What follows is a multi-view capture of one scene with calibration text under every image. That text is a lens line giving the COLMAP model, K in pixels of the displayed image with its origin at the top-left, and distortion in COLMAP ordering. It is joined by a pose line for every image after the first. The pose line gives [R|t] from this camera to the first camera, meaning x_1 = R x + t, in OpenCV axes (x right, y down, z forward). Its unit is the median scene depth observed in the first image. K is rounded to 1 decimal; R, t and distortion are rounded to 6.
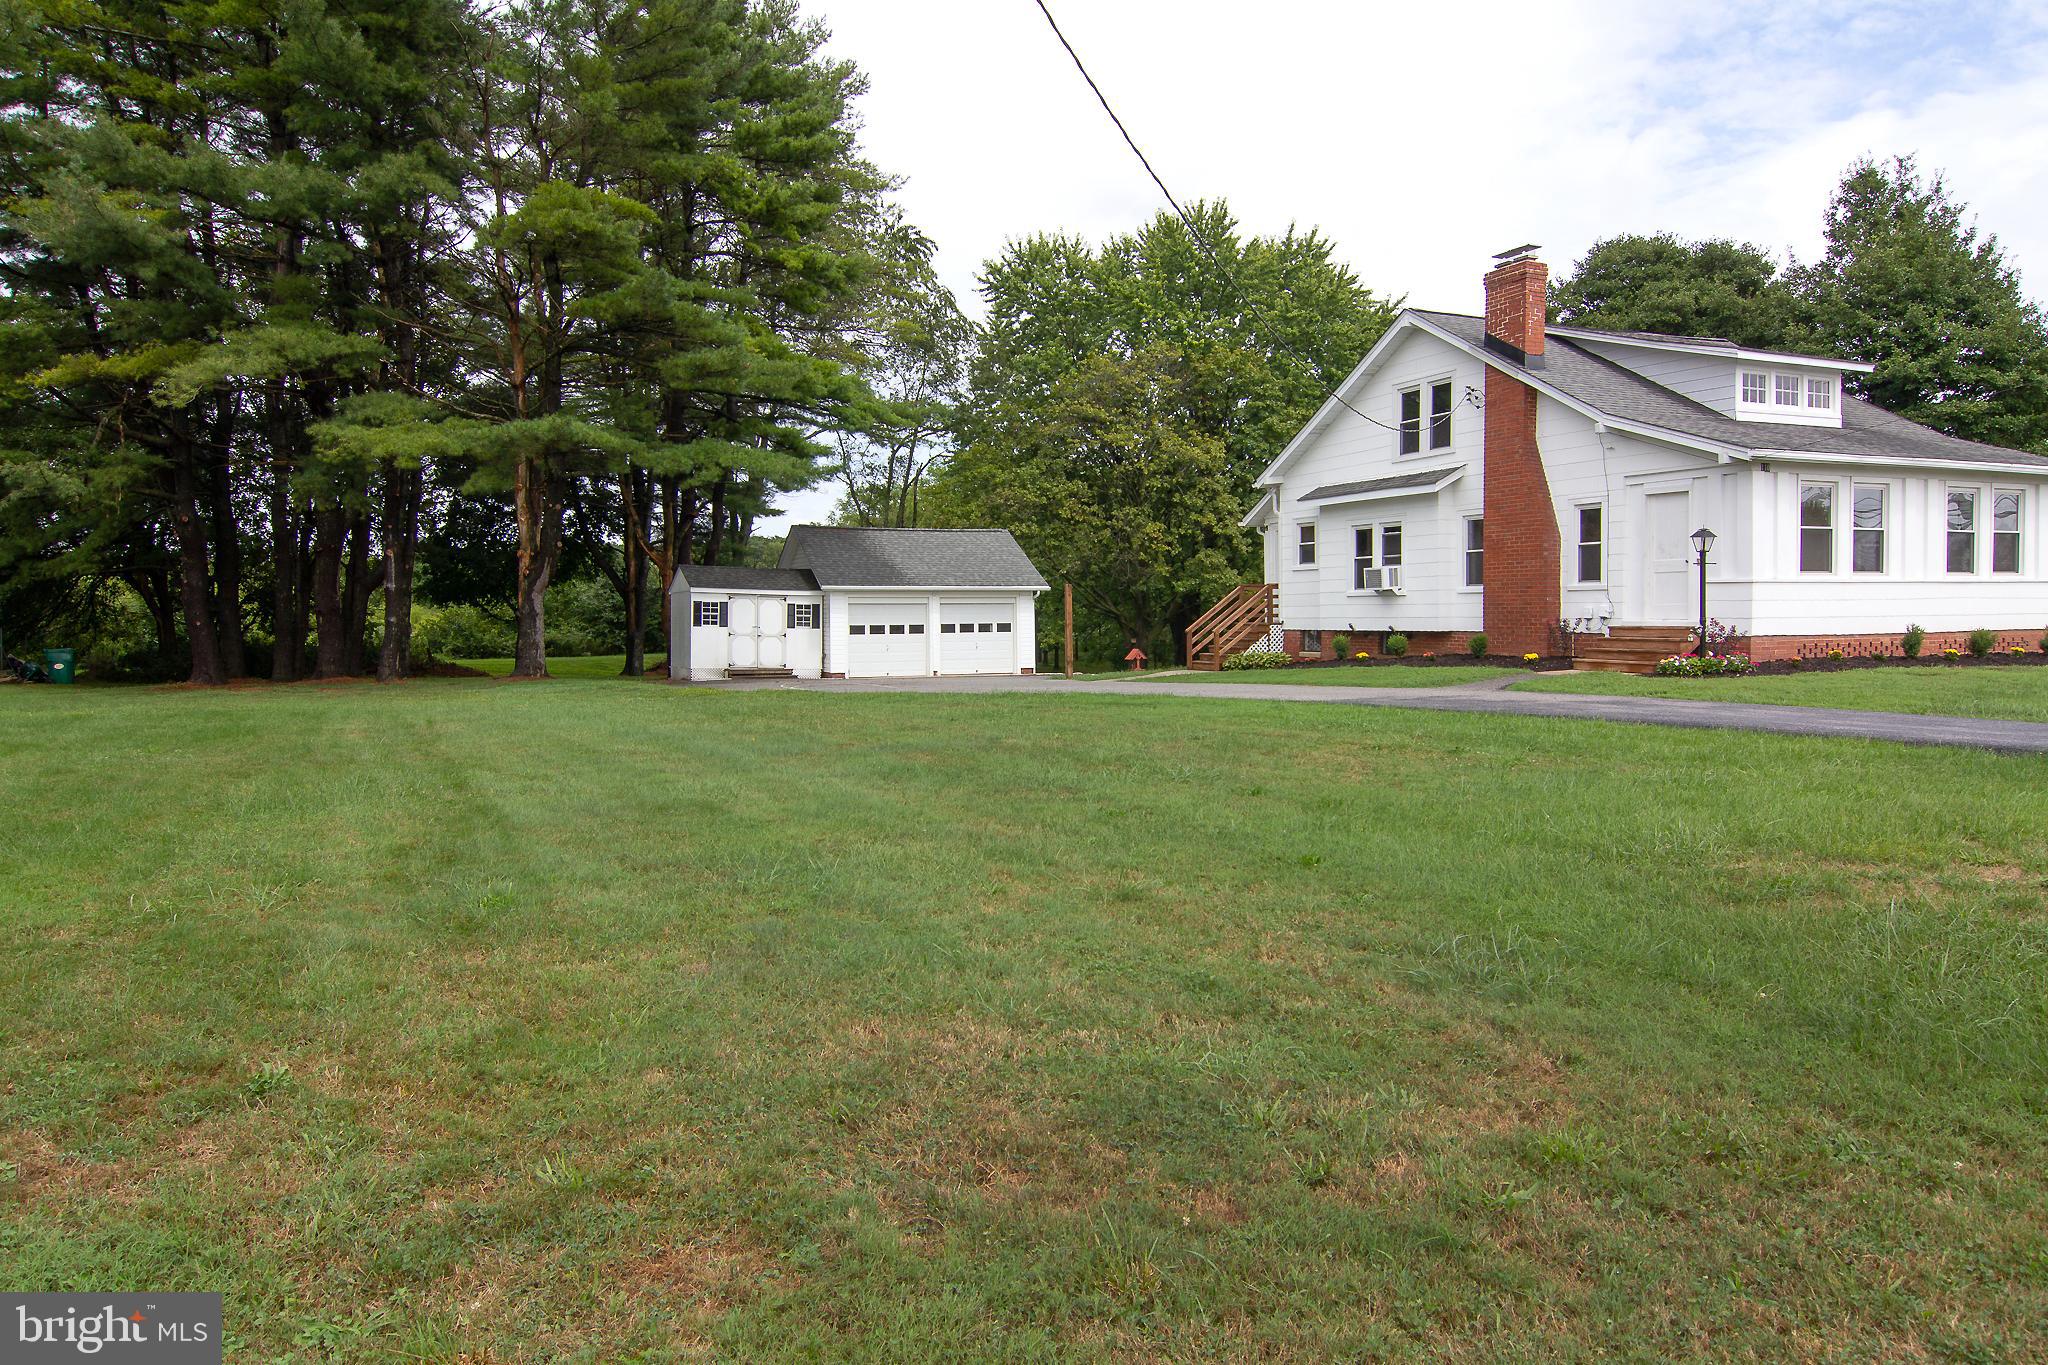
lens RADIAL K [[1416.6, 0, 1077.2], [0, 1416.6, 688.5], [0, 0, 1]] dist [-0.003805, -0.009202]
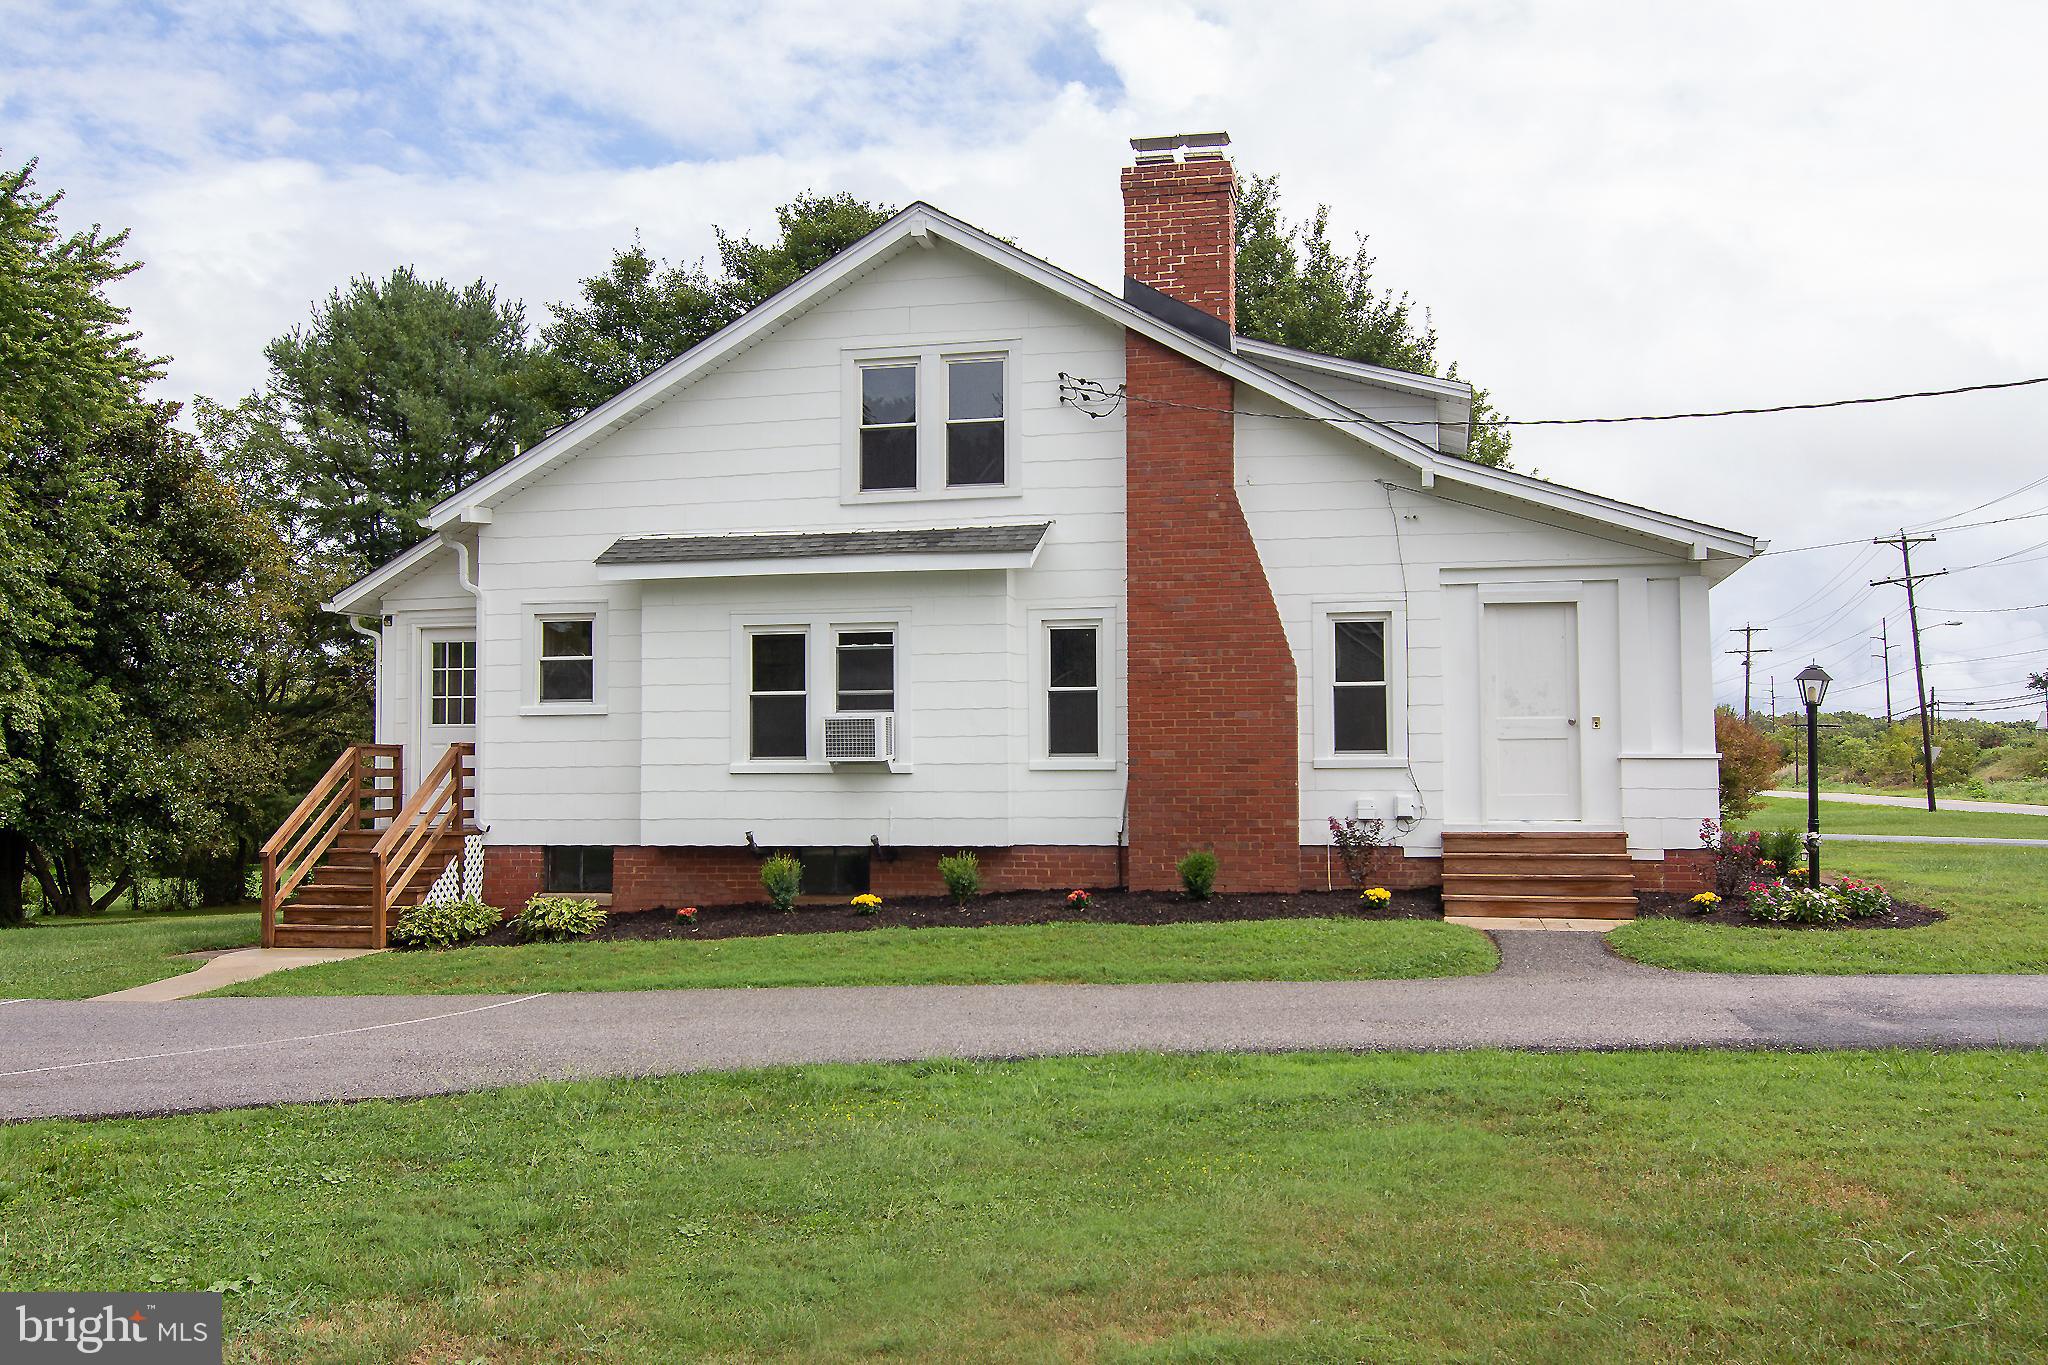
lens RADIAL K [[1837.3, 0, 1035.9], [0, 1837.3, 700.8], [0, 0, 1]] dist [0.009443, -0.000366]
pose [[0.599332, 0.043114, 0.799339, -0.236933], [0.042234, 0.995455, -0.085358, -0.032872], [-0.799386, 0.084917, 0.594787, 0.553816]]
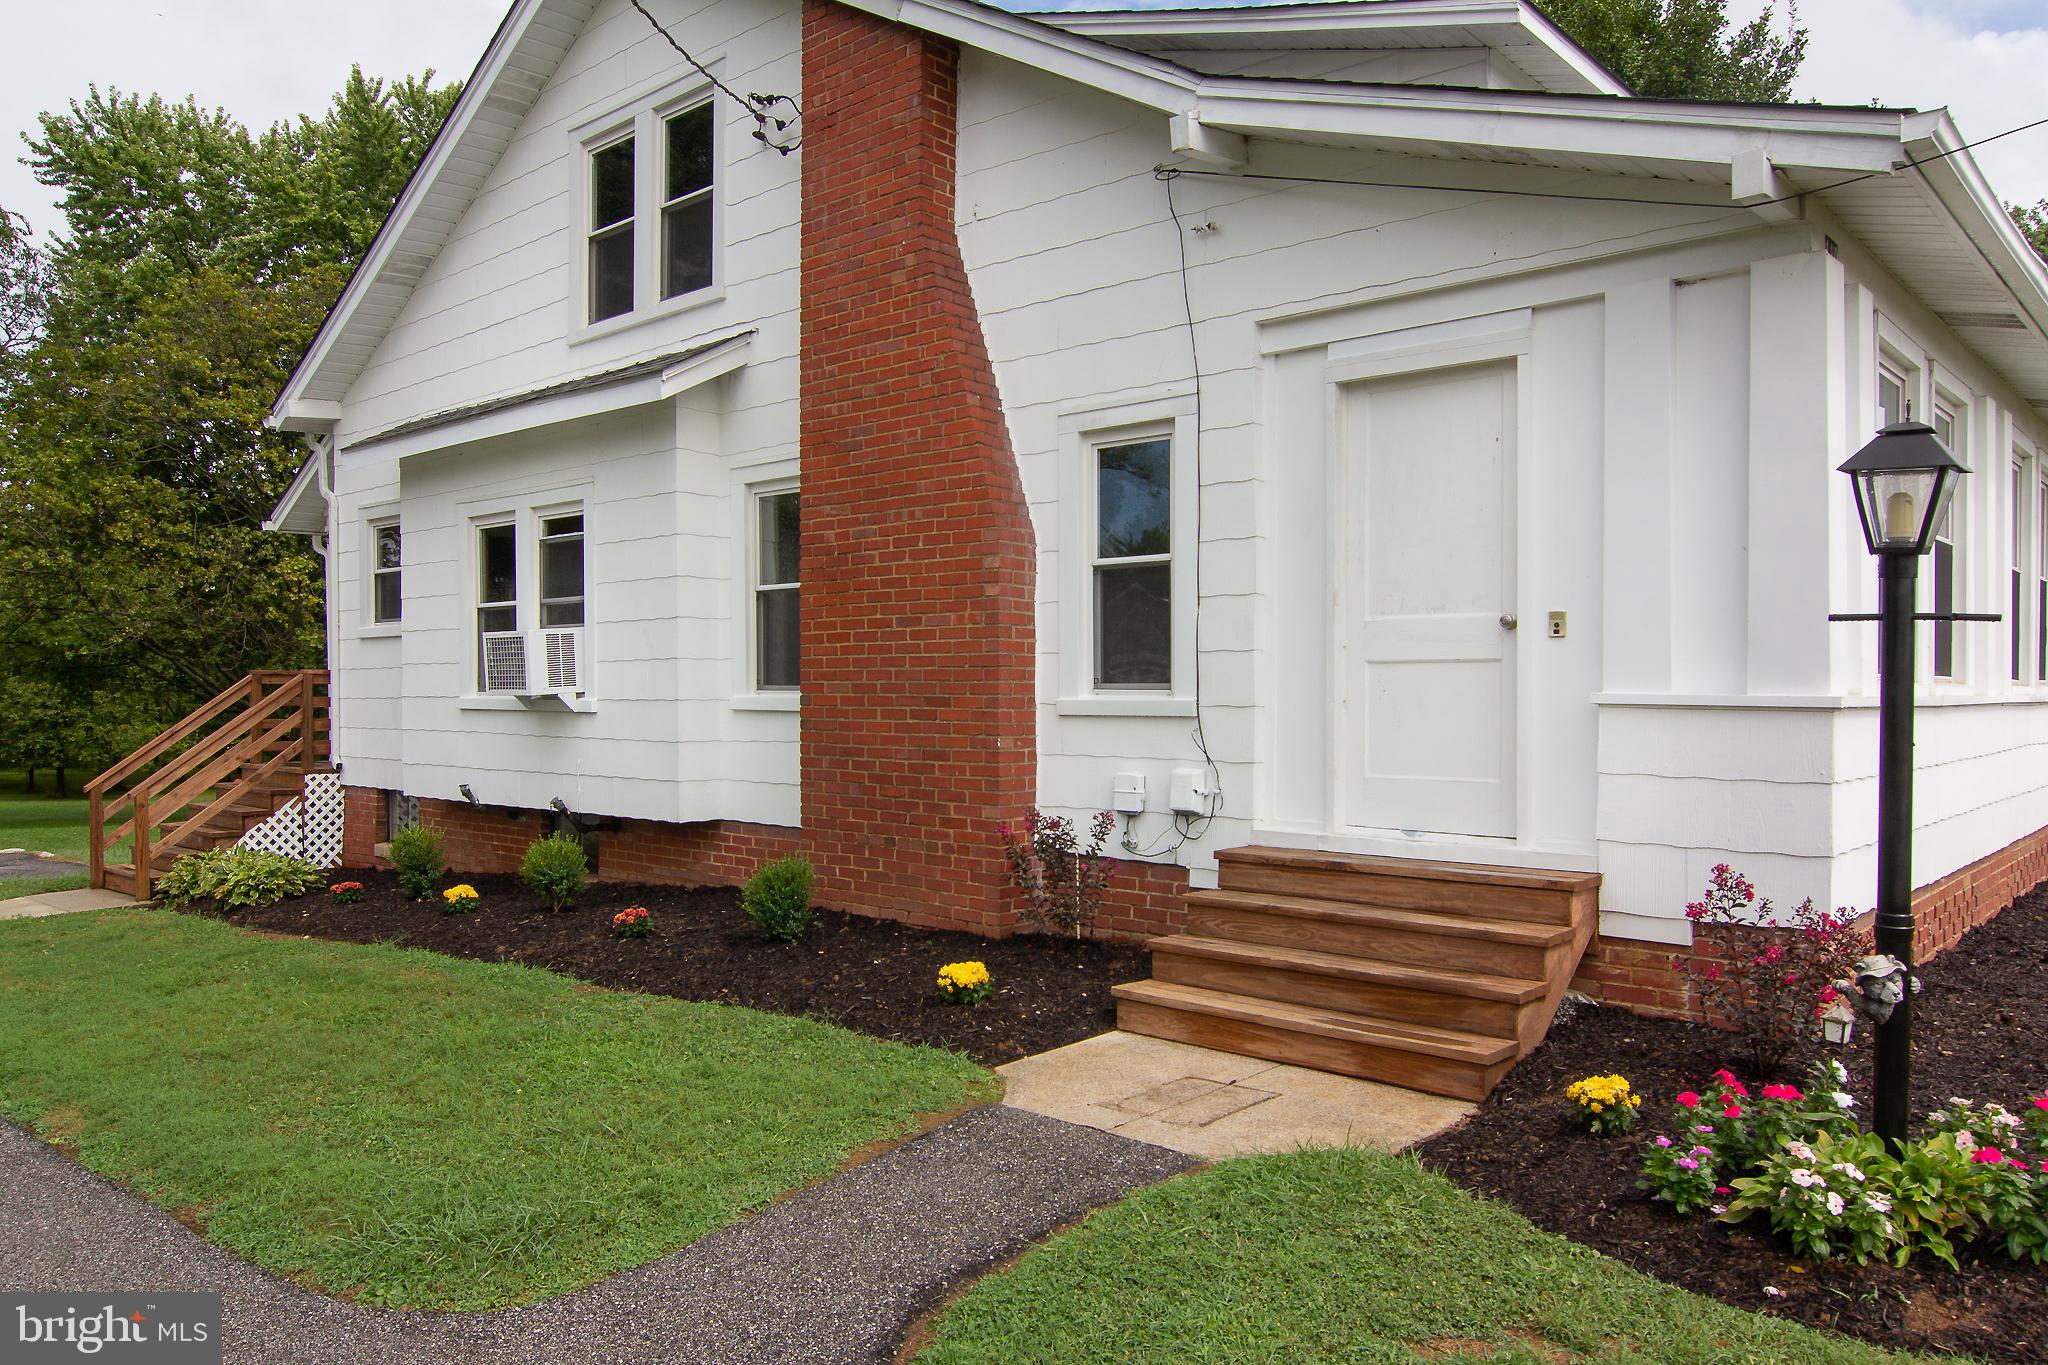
lens RADIAL K [[1421.4, 0, 1050.3], [0, 1421.4, 729.0], [0, 0, 1]] dist [-0.003593, -0.001963]
pose [[0.921098, 0.001385, 0.389329, 0.188125], [0.010250, 0.999561, -0.027805, -0.048203], [-0.389196, 0.029602, 0.920679, 0.600796]]
